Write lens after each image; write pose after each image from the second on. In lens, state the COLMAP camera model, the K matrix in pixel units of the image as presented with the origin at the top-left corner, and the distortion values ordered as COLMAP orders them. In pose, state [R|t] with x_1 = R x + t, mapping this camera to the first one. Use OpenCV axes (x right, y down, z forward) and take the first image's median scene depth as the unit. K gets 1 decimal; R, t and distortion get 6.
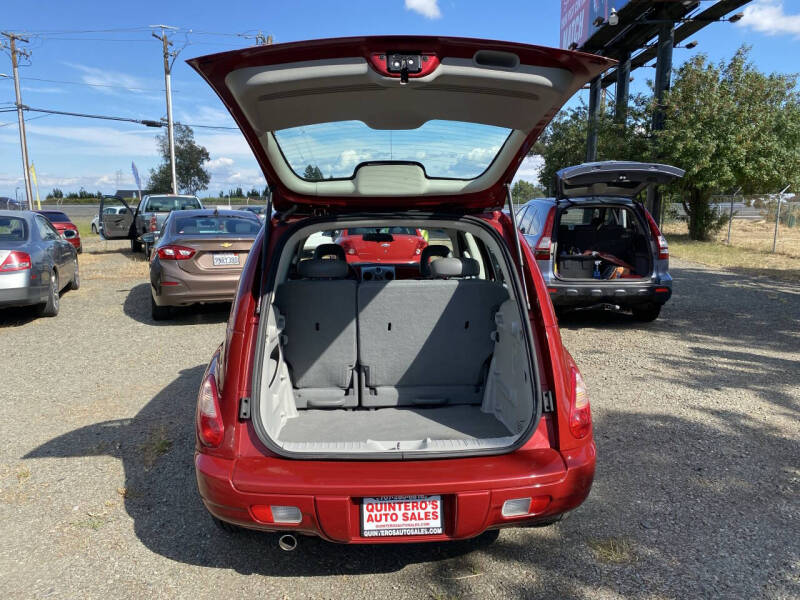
lens RADIAL K [[605.4, 0, 389.2], [0, 605.4, 307.5], [0, 0, 1]] dist [0.016436, -0.016258]
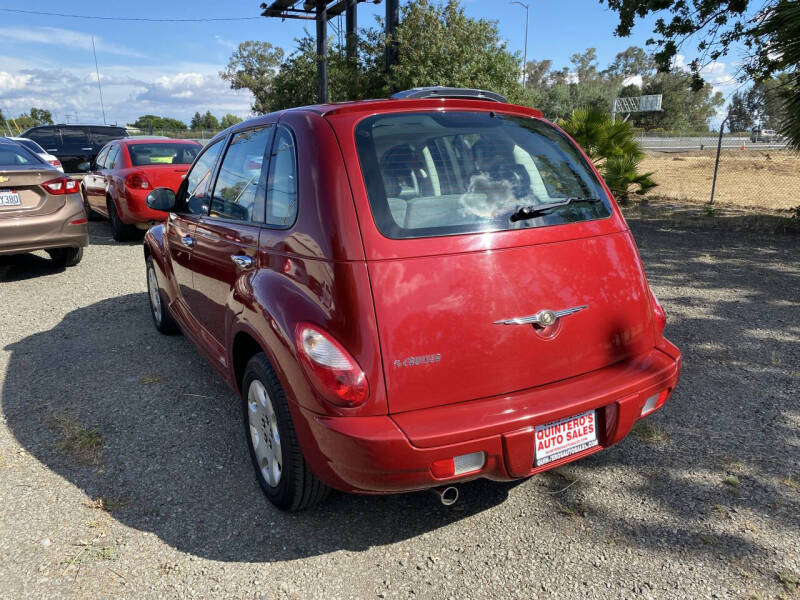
lens RADIAL K [[605.4, 0, 401.1], [0, 605.4, 298.7], [0, 0, 1]] dist [0.016436, -0.016258]
pose [[0.888064, -0.115586, 0.444952, -0.581764], [0.076493, 0.991536, 0.104905, 0.011616], [-0.453312, -0.059126, 0.889389, 0.277622]]
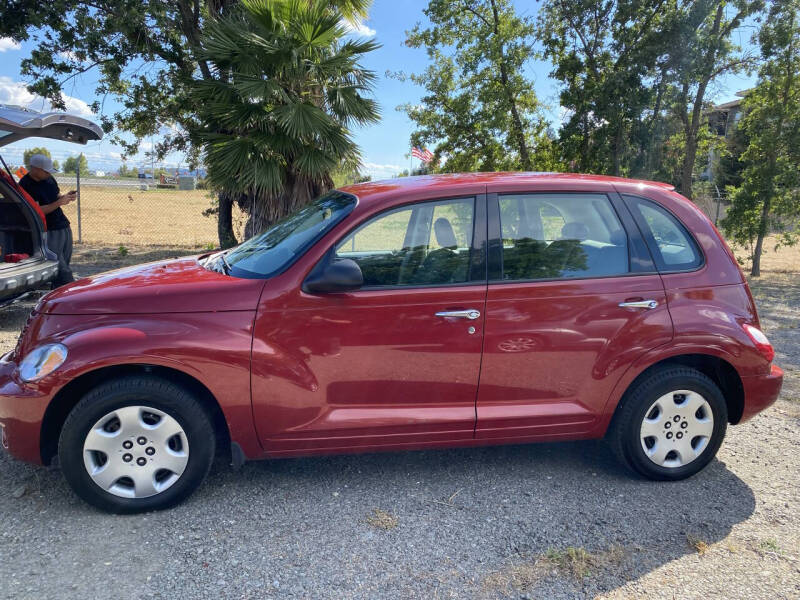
lens RADIAL K [[605.4, 0, 403.7], [0, 605.4, 306.9], [0, 0, 1]] dist [0.016436, -0.016258]
pose [[-0.158387, -0.179945, 0.970842, -1.529625], [0.114127, 0.973326, 0.199025, -0.279018], [-0.980759, 0.142322, -0.133625, 2.033171]]
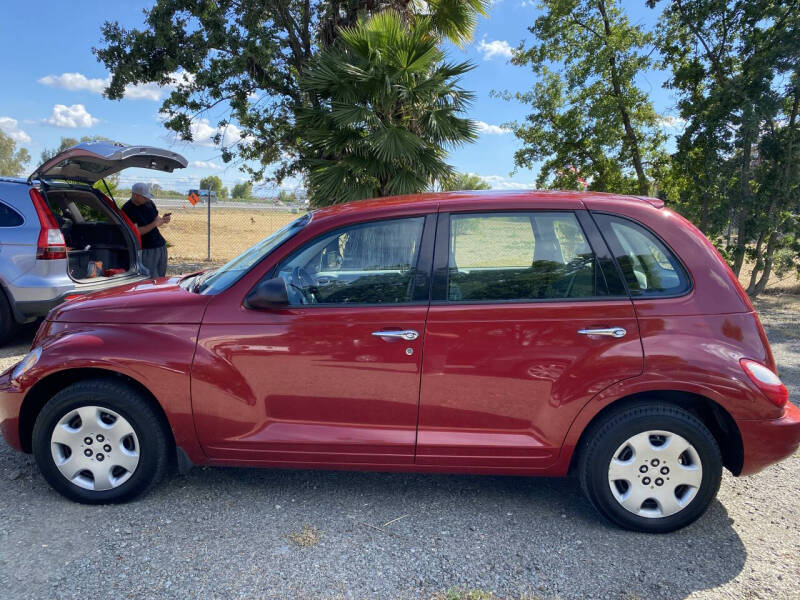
lens RADIAL K [[605.4, 0, 393.9], [0, 605.4, 304.1], [0, 0, 1]] dist [0.016436, -0.016258]
pose [[0.085325, -0.144969, 0.985750, -1.539551], [0.124611, 0.983143, 0.133799, -0.230592], [-0.988530, 0.111419, 0.101951, 1.641537]]
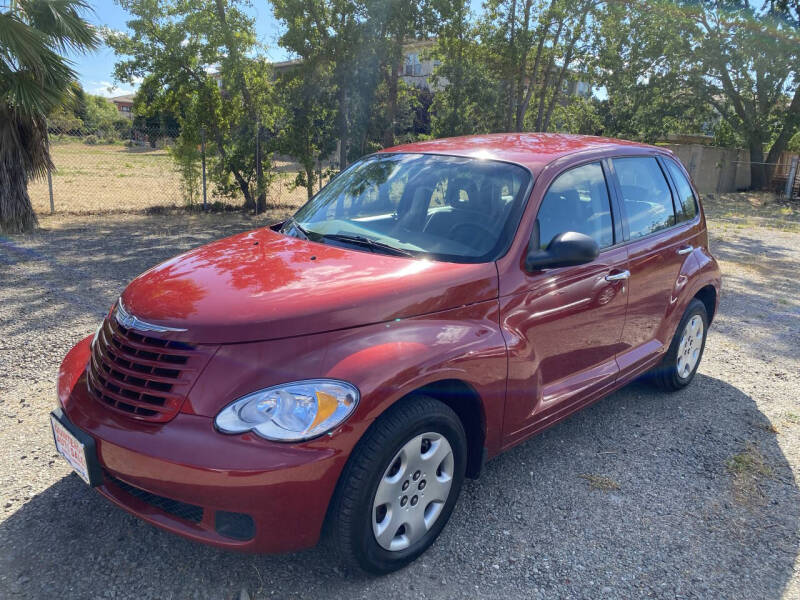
lens RADIAL K [[605.4, 0, 404.5], [0, 605.4, 294.3], [0, 0, 1]] dist [0.016436, -0.016258]
pose [[-0.683243, -0.192810, 0.704275, -0.980375], [0.070575, 0.942555, 0.326511, -0.423943], [-0.726772, 0.272791, -0.630387, 2.908855]]
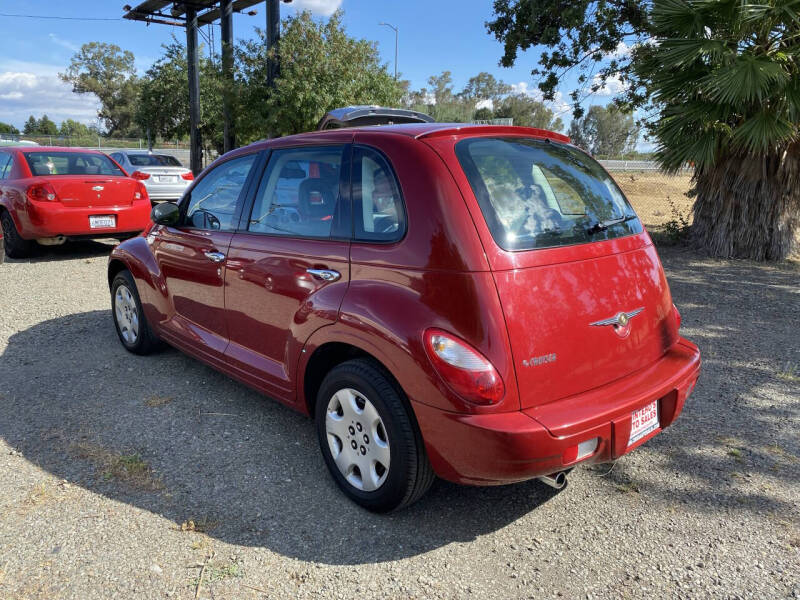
lens RADIAL K [[605.4, 0, 401.0], [0, 605.4, 299.0], [0, 0, 1]] dist [0.016436, -0.016258]
pose [[0.766389, -0.125702, 0.629957, -0.937936], [0.080702, 0.991738, 0.099713, -0.018120], [-0.637287, -0.025580, 0.770202, 0.421846]]
